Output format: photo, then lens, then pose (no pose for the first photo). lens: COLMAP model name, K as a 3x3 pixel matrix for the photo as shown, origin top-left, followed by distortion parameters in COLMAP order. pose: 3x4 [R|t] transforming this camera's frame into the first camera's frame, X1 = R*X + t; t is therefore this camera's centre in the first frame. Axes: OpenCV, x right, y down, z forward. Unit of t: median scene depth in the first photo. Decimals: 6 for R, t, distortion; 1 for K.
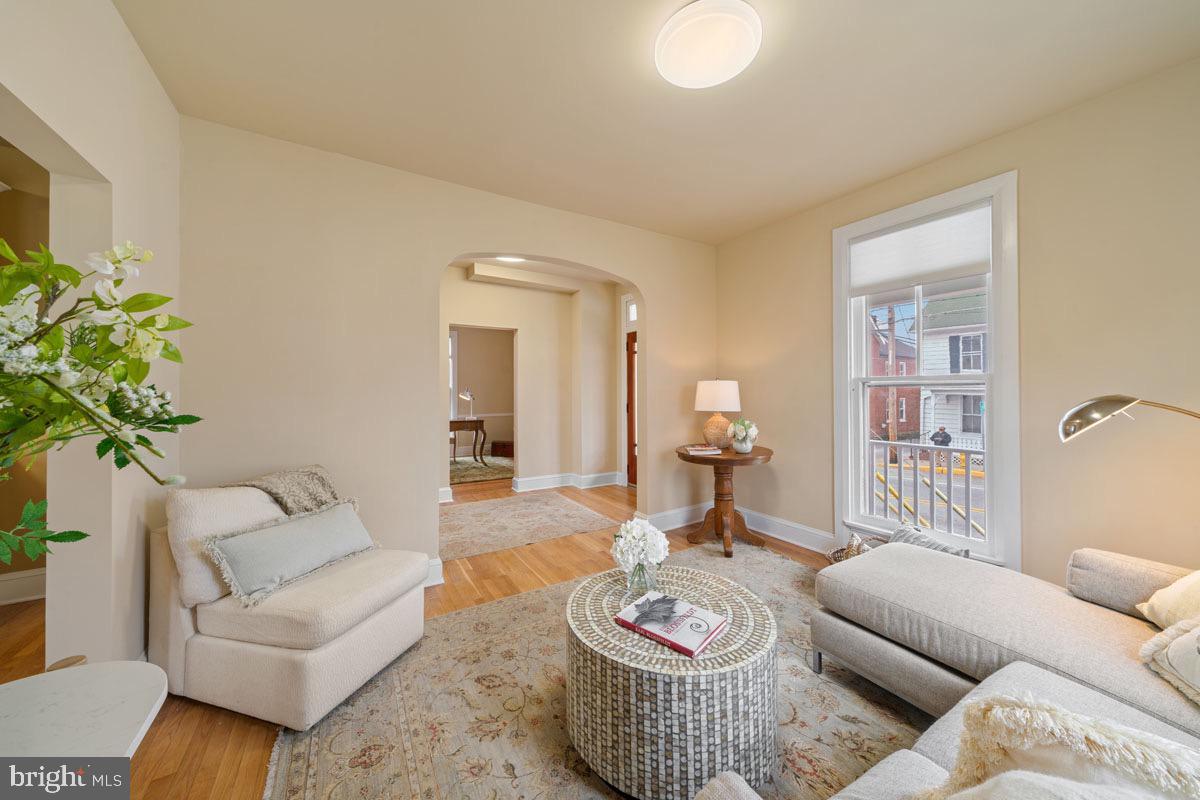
lens RADIAL K [[411.0, 0, 591.2], [0, 411.0, 390.9], [0, 0, 1]] dist [-0.000823, -0.000070]
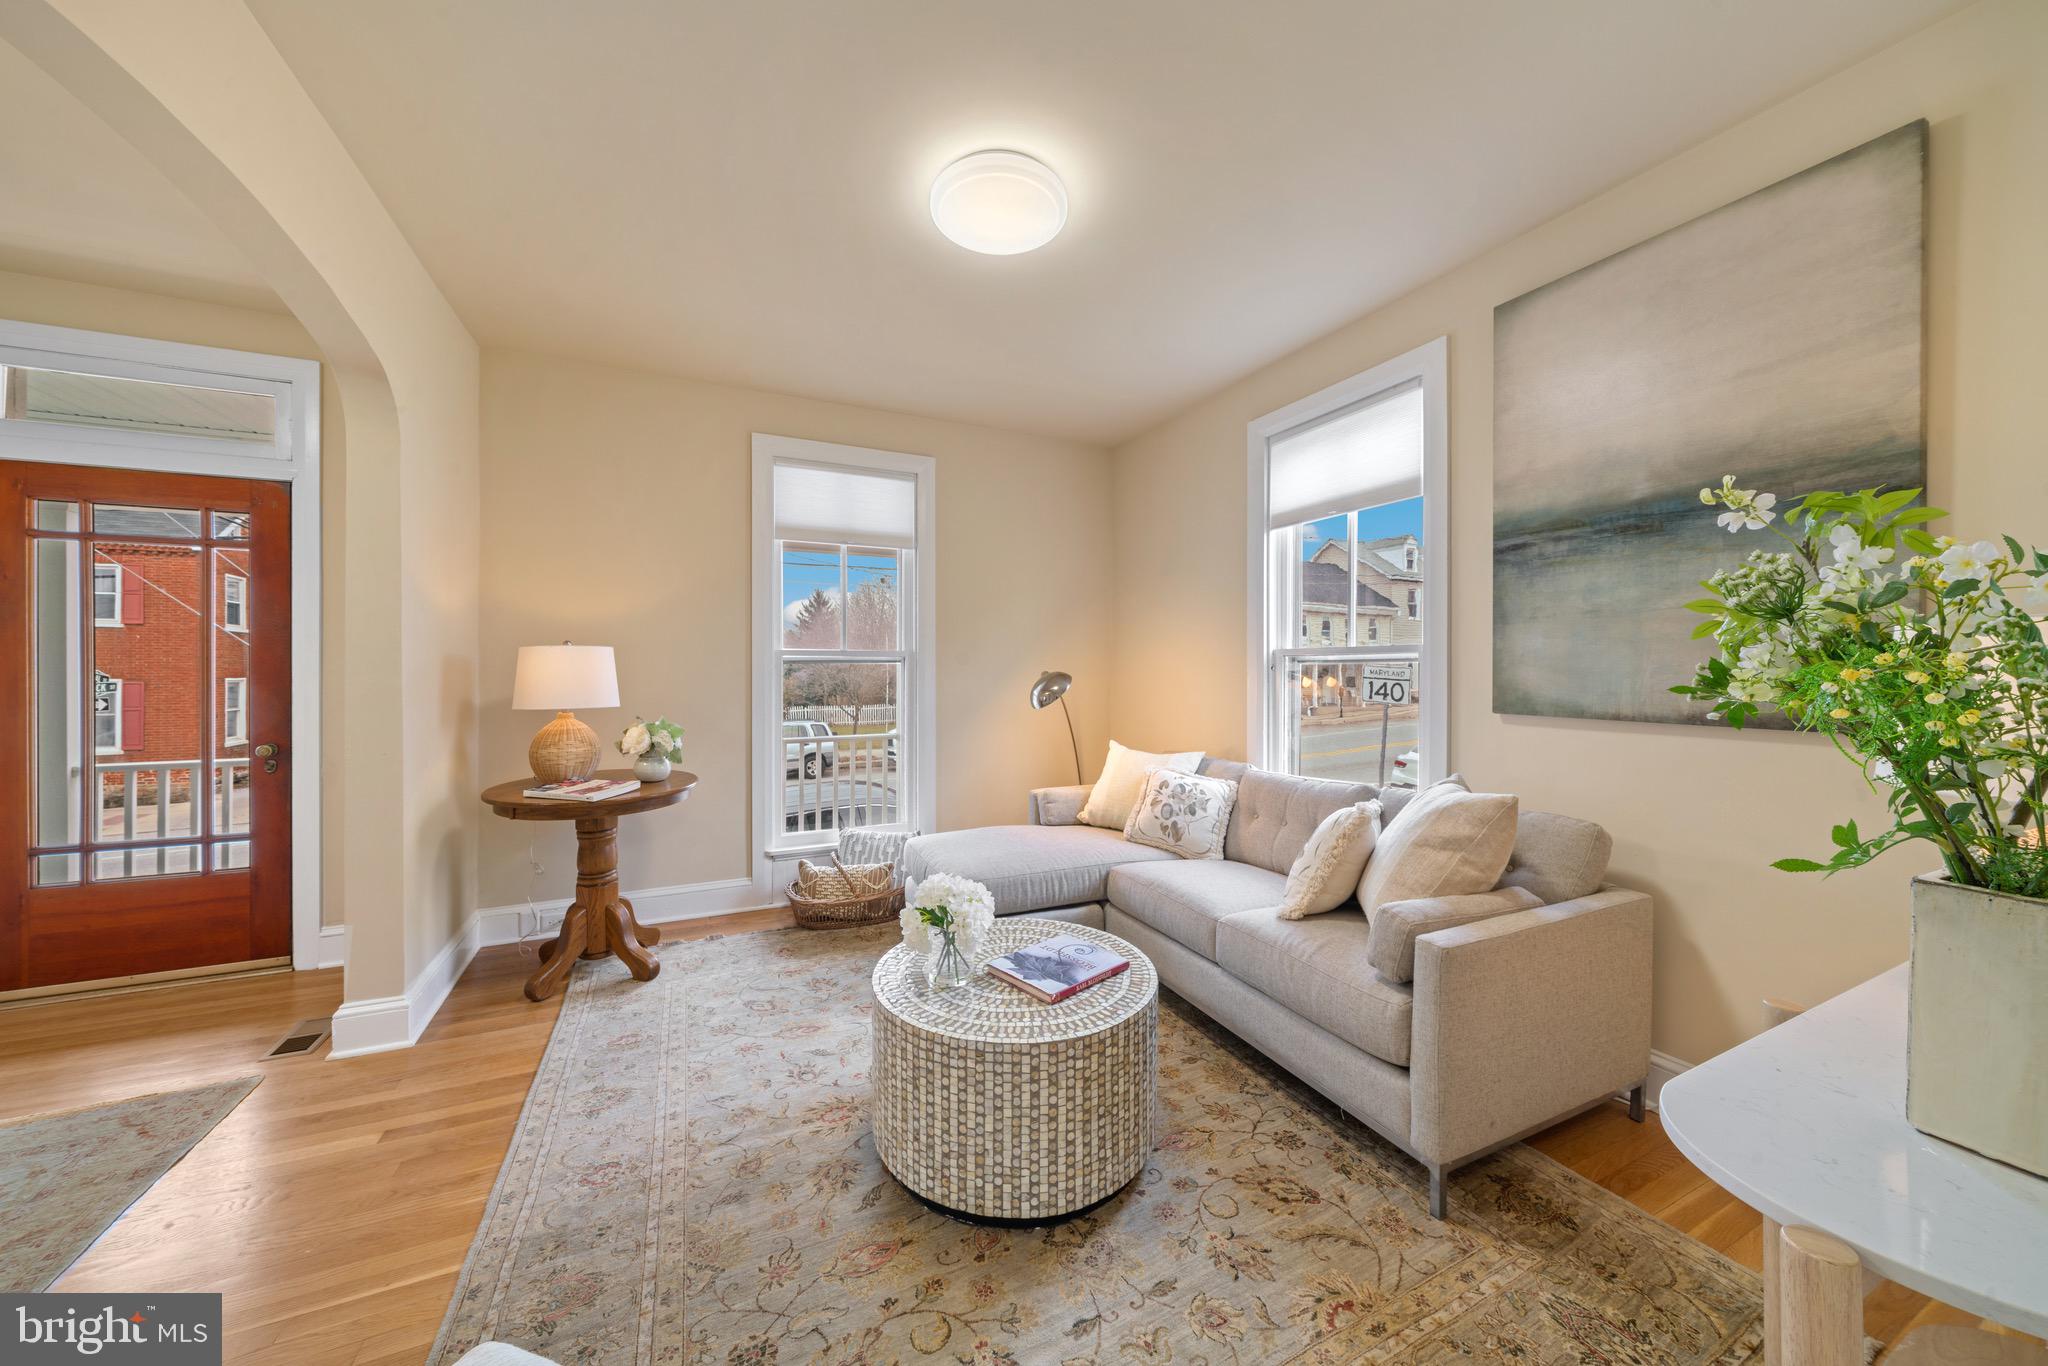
lens RADIAL K [[701.4, 0, 1009.0], [0, 701.4, 667.4], [0, 0, 1]] dist [-0.000823, -0.000070]
pose [[0.112317, 0.002453, 0.993669, -0.724015], [-0.003579, 0.999991, -0.002064, 0.000376], [-0.993666, -0.003325, 0.112324, 0.607794]]
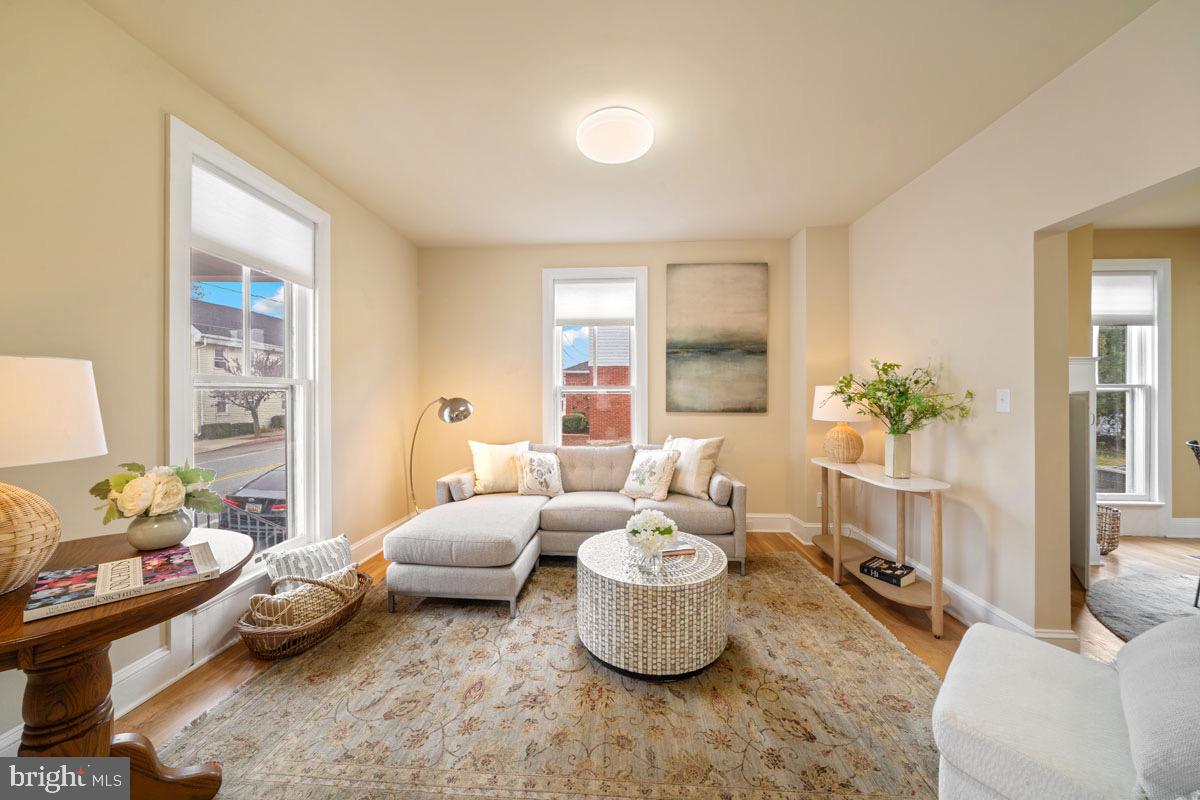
lens RADIAL K [[408.1, 0, 600.3], [0, 408.1, 395.5], [0, 0, 1]] dist [0.000692, 0.000009]
pose [[-0.825213, 0.000591, 0.564822, -0.313928], [-0.002140, 0.999989, -0.004173, 0.003910], [-0.564818, -0.004653, -0.825203, 1.552517]]
